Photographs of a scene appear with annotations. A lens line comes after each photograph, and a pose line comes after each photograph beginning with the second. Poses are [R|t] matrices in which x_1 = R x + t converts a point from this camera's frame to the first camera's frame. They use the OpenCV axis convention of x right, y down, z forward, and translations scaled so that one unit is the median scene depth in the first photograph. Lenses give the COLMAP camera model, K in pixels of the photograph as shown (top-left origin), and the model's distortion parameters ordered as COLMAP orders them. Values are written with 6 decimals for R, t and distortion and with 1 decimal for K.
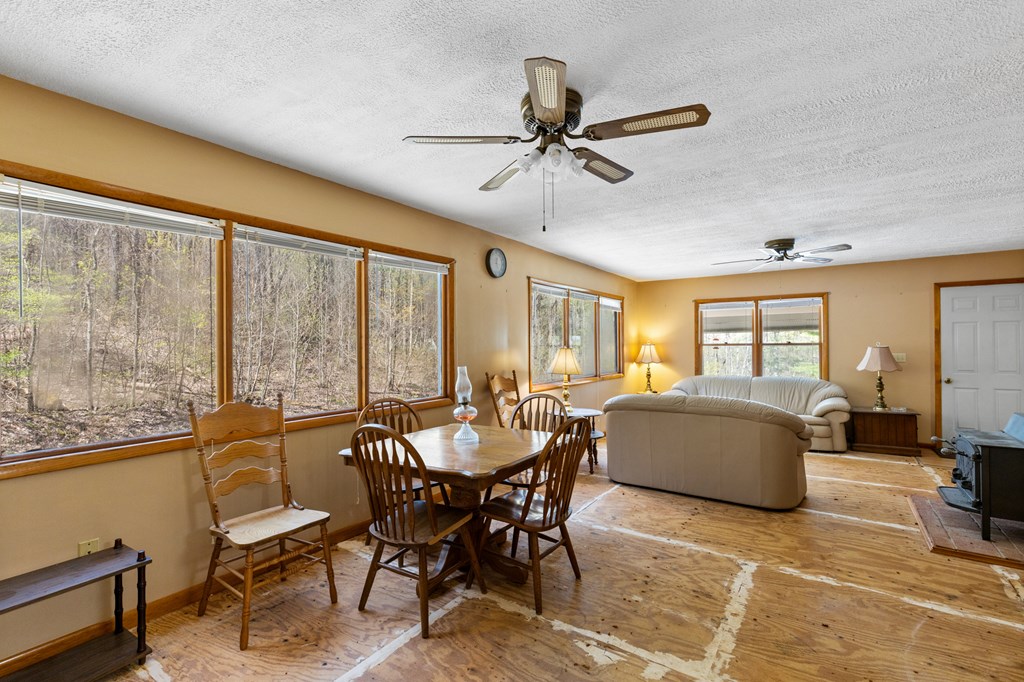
lens RADIAL K [[465.0, 0, 512.9], [0, 465.0, 340.0], [0, 0, 1]] dist [0.012772, -0.000318]
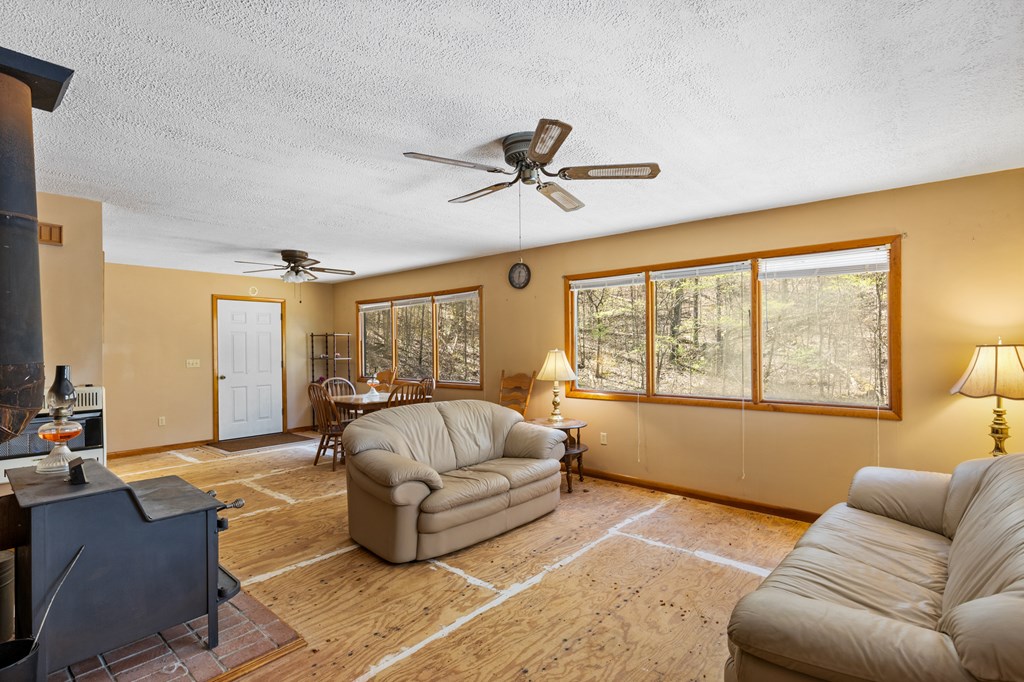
lens RADIAL K [[489.3, 0, 513.2], [0, 489.3, 346.0], [0, 0, 1]] dist [-0.000583, -0.000072]
pose [[-0.107330, 0.000817, -0.994223, 0.913330], [0.016590, 0.999862, -0.000970, 0.006225], [0.994085, -0.016598, -0.107329, 0.870783]]
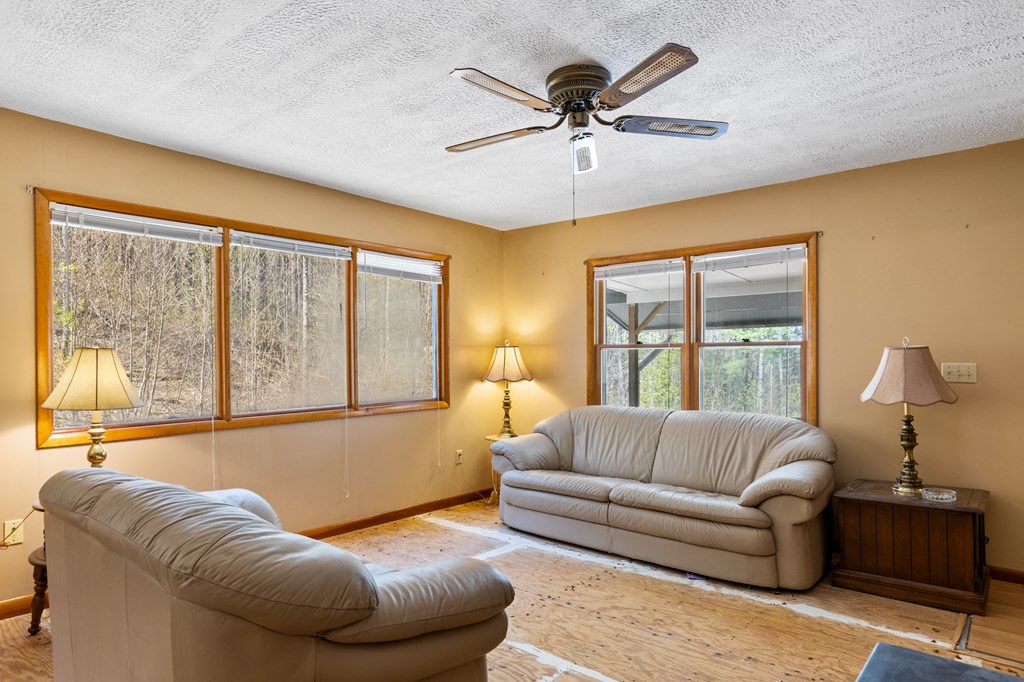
lens RADIAL K [[620.4, 0, 512.9], [0, 620.4, 350.0], [0, 0, 1]] dist [0.022198, -0.000143]
pose [[0.995597, -0.000383, -0.093735, 0.476235], [0.000909, 0.999984, 0.005575, 0.013269], [0.093732, -0.005636, 0.995582, 0.389035]]
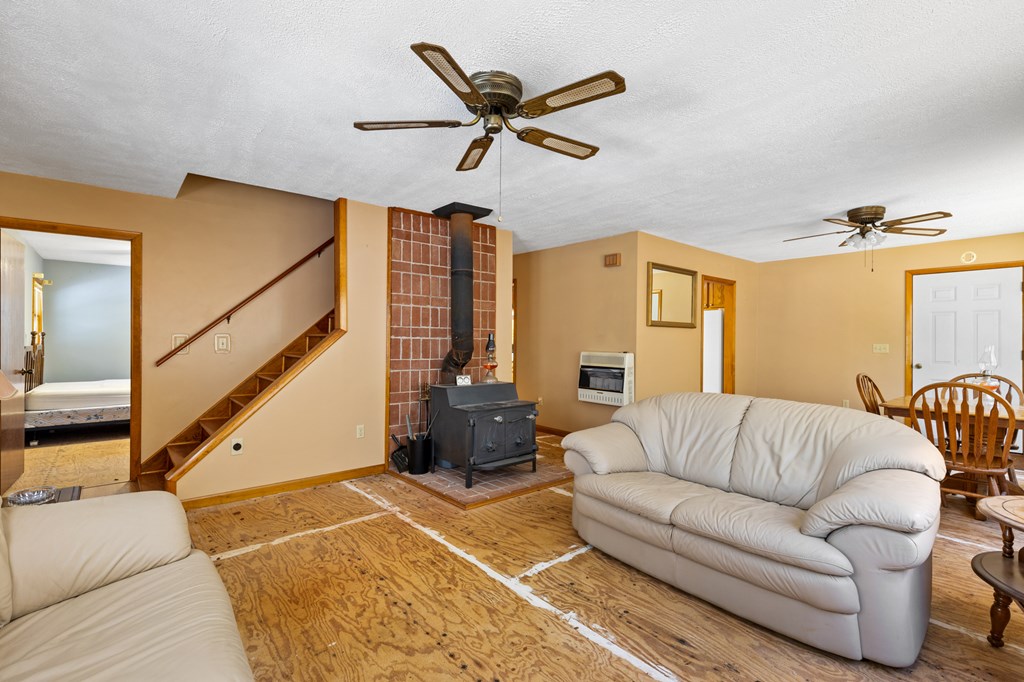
lens RADIAL K [[465.0, 0, 513.8], [0, 465.0, 341.6], [0, 0, 1]] dist [0.012772, -0.000318]
pose [[-0.966549, -0.001334, 0.256480, 0.368917], [-0.003876, 0.999948, -0.009406, 0.031236], [-0.256454, -0.010085, -0.966504, 1.195729]]
